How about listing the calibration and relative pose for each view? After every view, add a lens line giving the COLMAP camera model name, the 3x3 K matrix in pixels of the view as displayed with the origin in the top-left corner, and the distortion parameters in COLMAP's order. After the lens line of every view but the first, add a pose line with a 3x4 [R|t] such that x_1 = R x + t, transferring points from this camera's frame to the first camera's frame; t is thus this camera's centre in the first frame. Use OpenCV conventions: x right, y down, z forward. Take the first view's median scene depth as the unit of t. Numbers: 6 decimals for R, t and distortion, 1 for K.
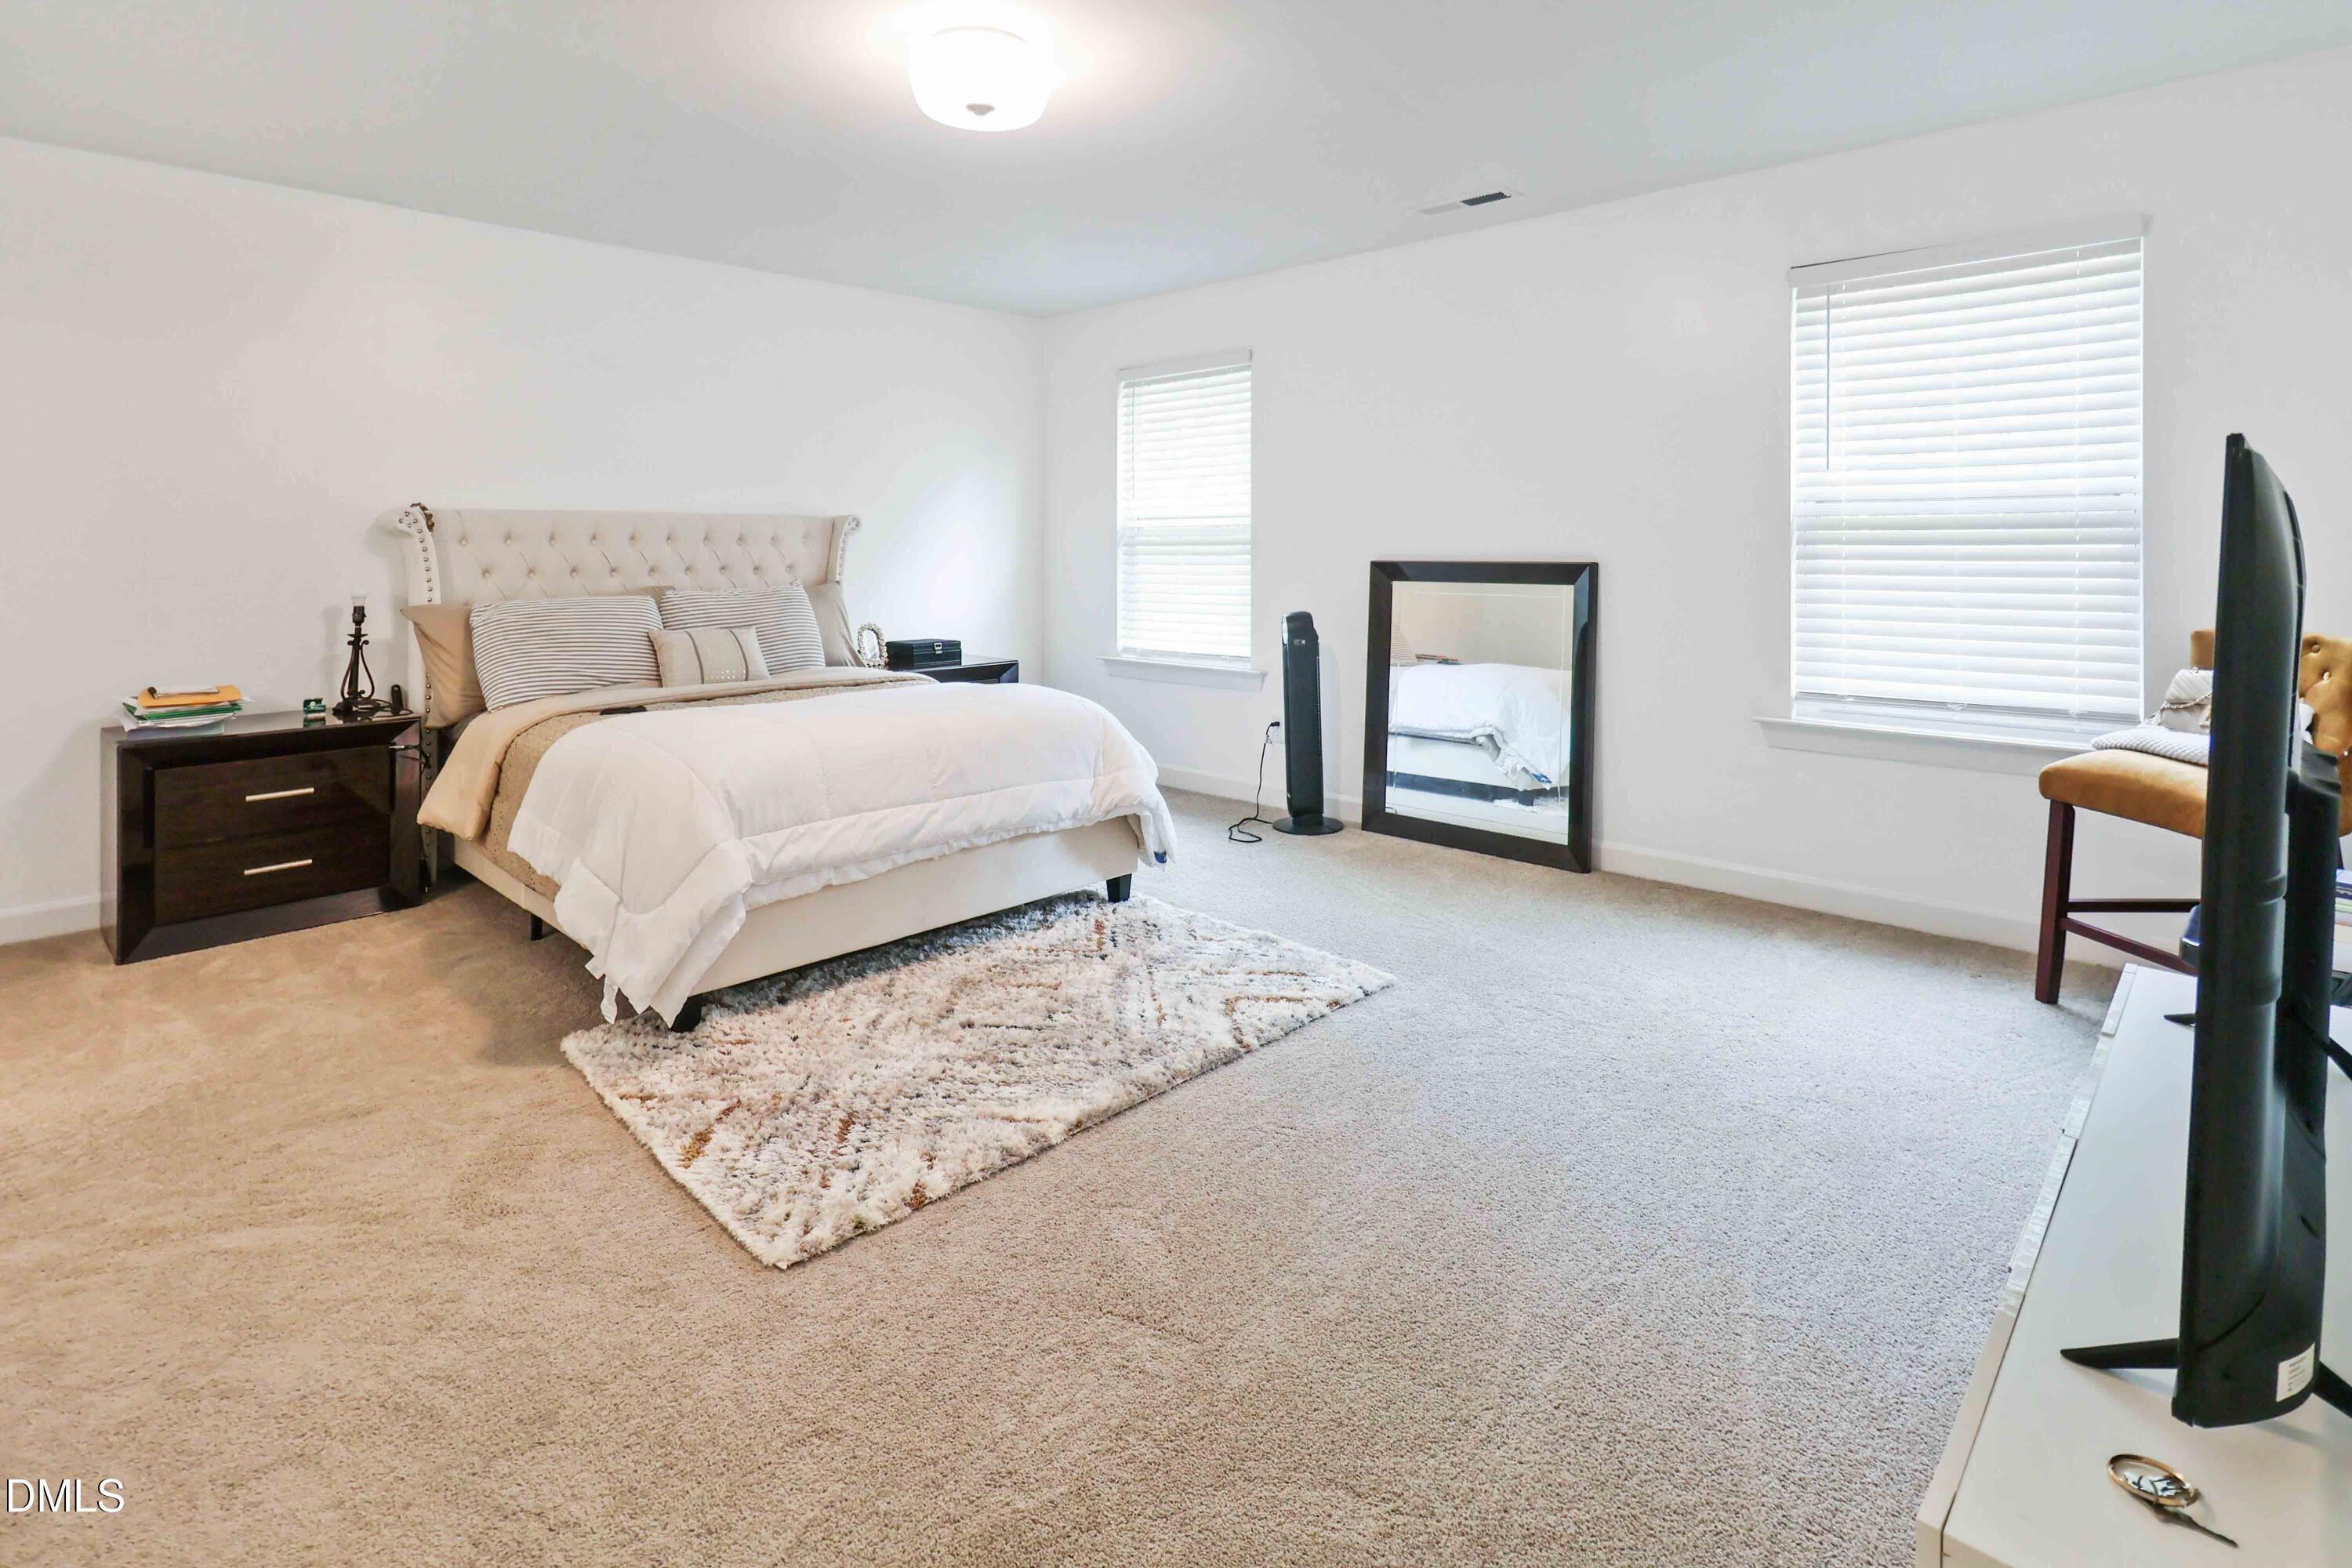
lens RADIAL K [[1134.7, 0, 1176.0], [0, 1134.7, 784.0], [0, 0, 1]] dist [0.000226, 0.000323]
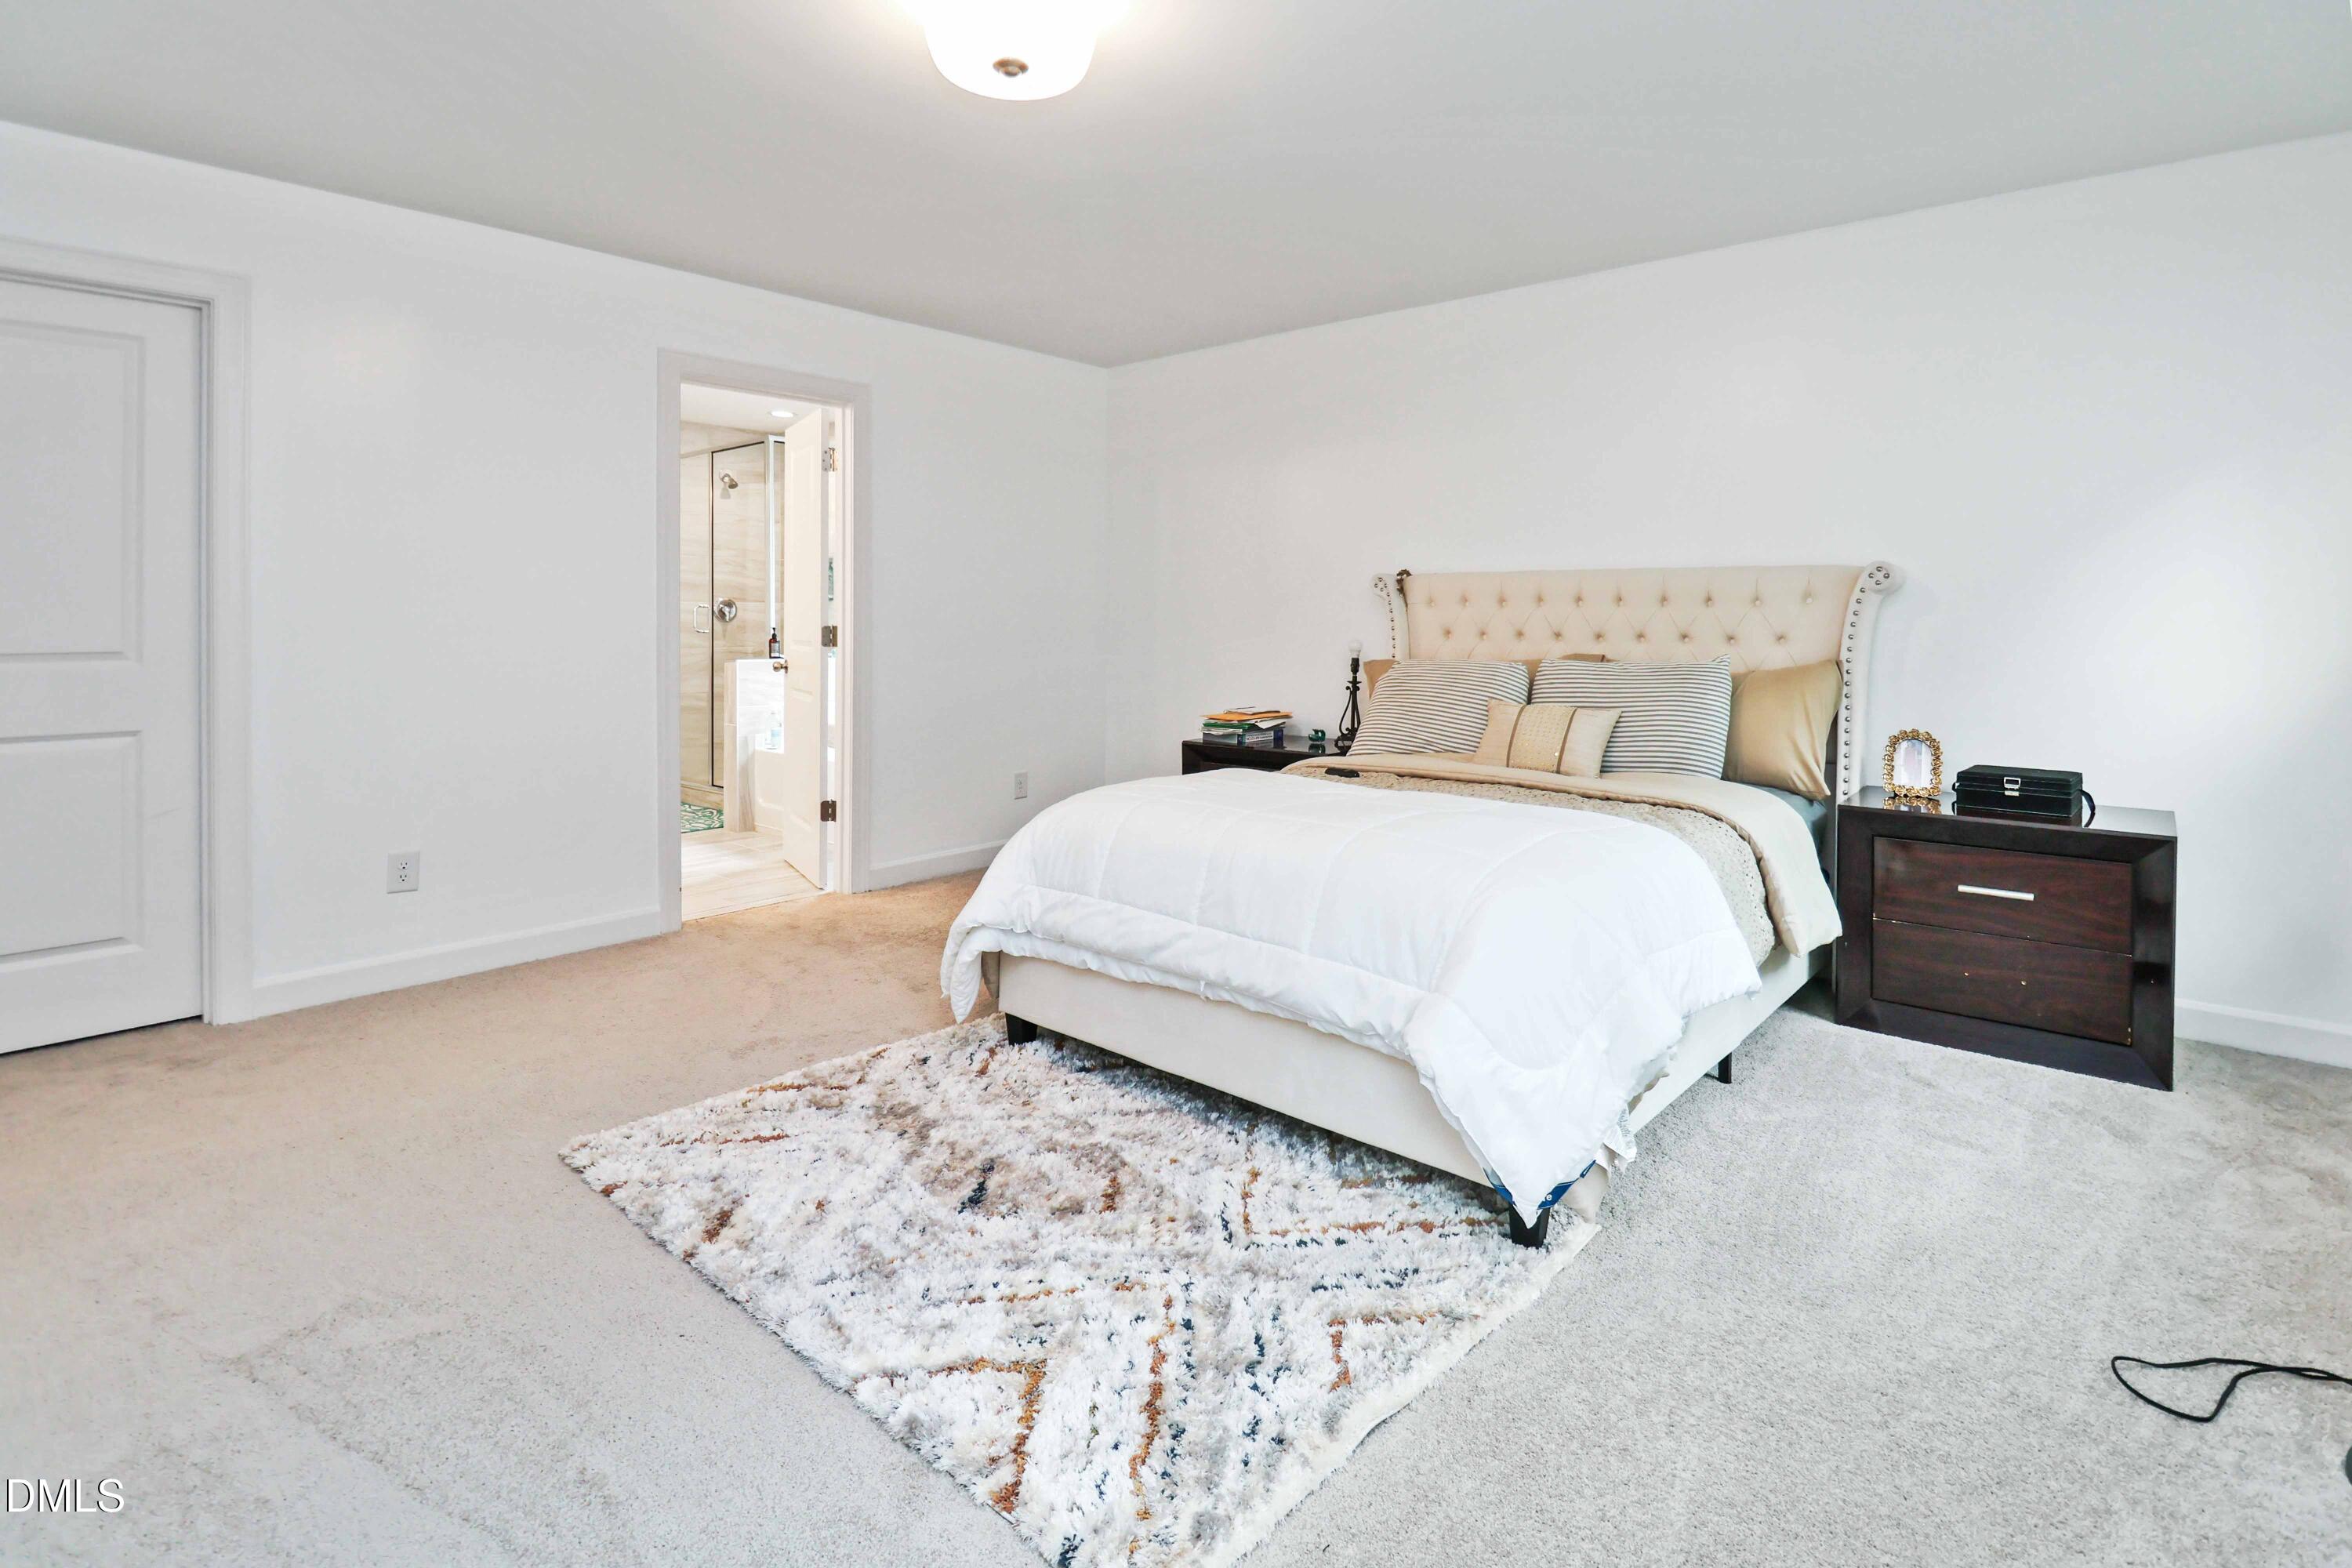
lens RADIAL K [[1134.7, 0, 1176.0], [0, 1134.7, 784.0], [0, 0, 1]] dist [0.000226, 0.000323]
pose [[0.061918, 0.154381, -0.986069, 0.453850], [-0.209366, 0.967993, 0.138405, -0.153192], [0.975875, 0.197880, 0.092259, 0.730060]]
